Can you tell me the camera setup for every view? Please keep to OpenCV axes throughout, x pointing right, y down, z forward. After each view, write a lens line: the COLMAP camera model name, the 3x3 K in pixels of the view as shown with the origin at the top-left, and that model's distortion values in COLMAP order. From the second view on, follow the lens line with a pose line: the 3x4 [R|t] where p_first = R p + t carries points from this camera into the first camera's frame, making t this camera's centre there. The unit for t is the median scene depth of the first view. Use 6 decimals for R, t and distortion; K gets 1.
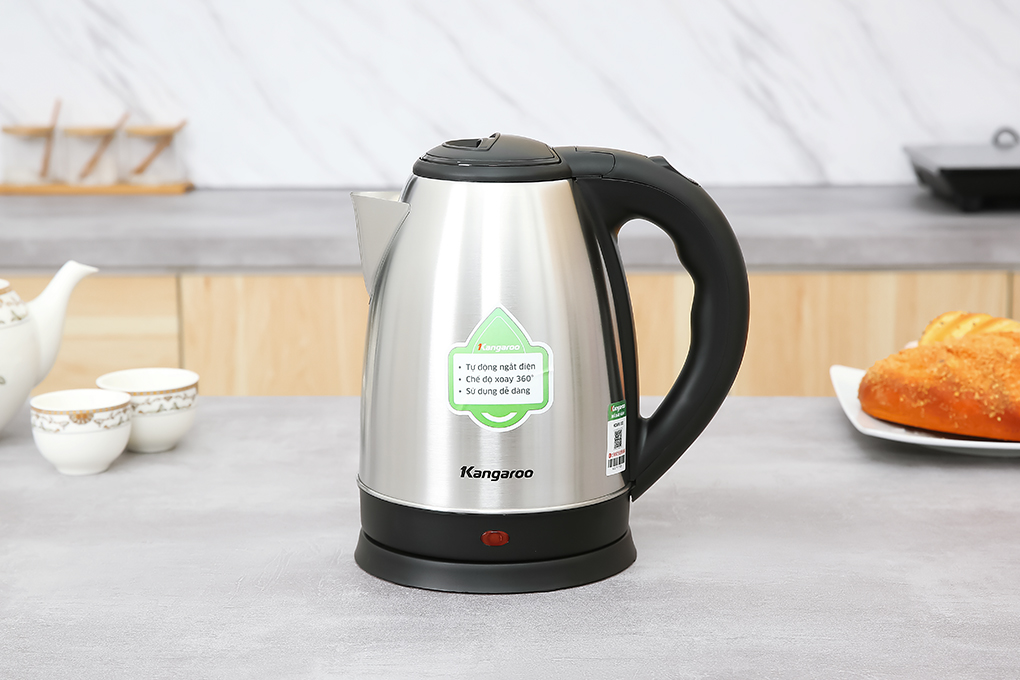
lens RADIAL K [[2248.3, 0, 510.0], [0, 2248.3, 340.0], [0, 0, 1]] dist [0.188970, -0.457858]
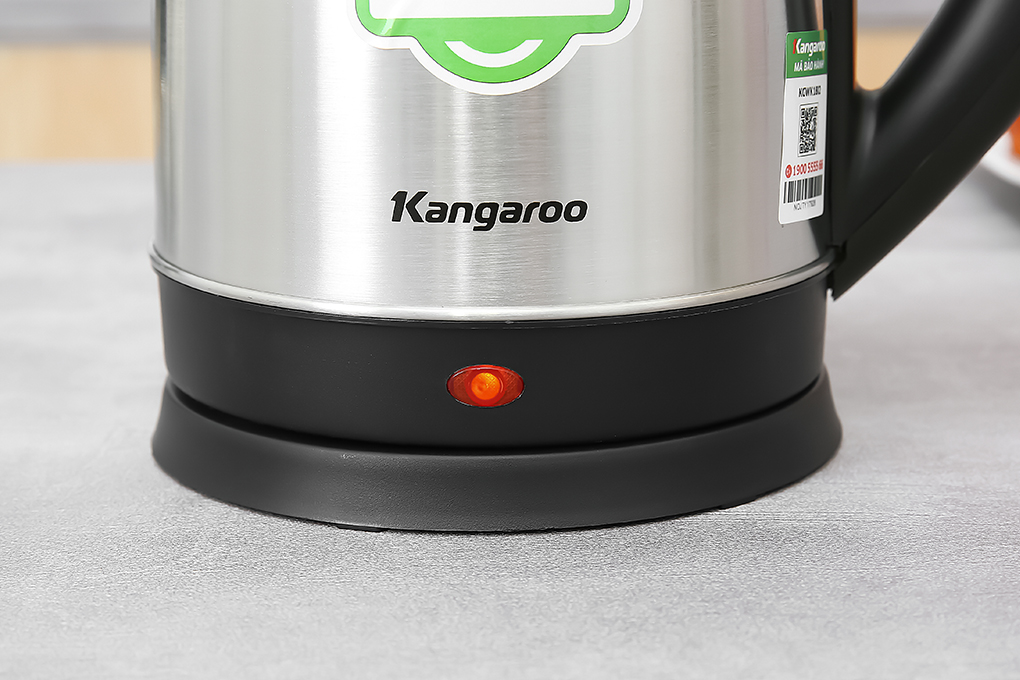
lens RADIAL K [[2248.3, 0, 510.0], [0, 2248.3, 340.0], [0, 0, 1]] dist [0.188970, -0.457858]
pose [[0.999949, -0.003589, -0.009405, 0.000860], [0.003855, 0.999587, 0.028492, 0.060051], [0.009299, -0.028527, 0.999550, 0.539859]]
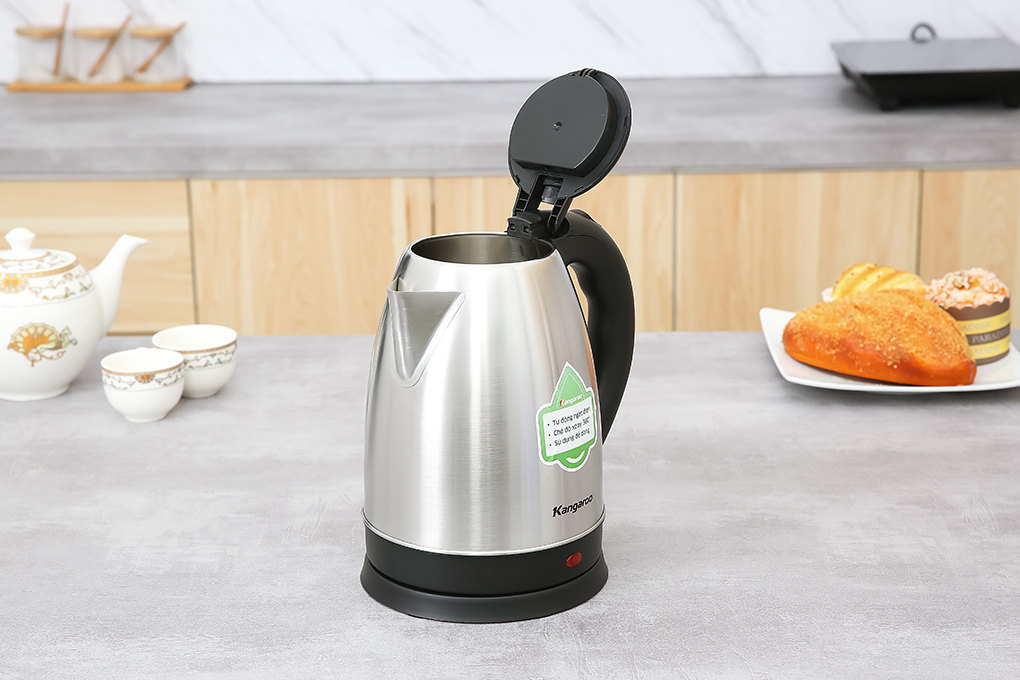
lens RADIAL K [[2248.3, 0, 510.0], [0, 2248.3, 340.0], [0, 0, 1]] dist [0.188970, -0.457858]
pose [[0.999647, -0.013027, 0.023163, -0.020335], [0.010155, 0.992717, 0.120039, -0.125816], [-0.024558, -0.119761, 0.992499, -0.202136]]
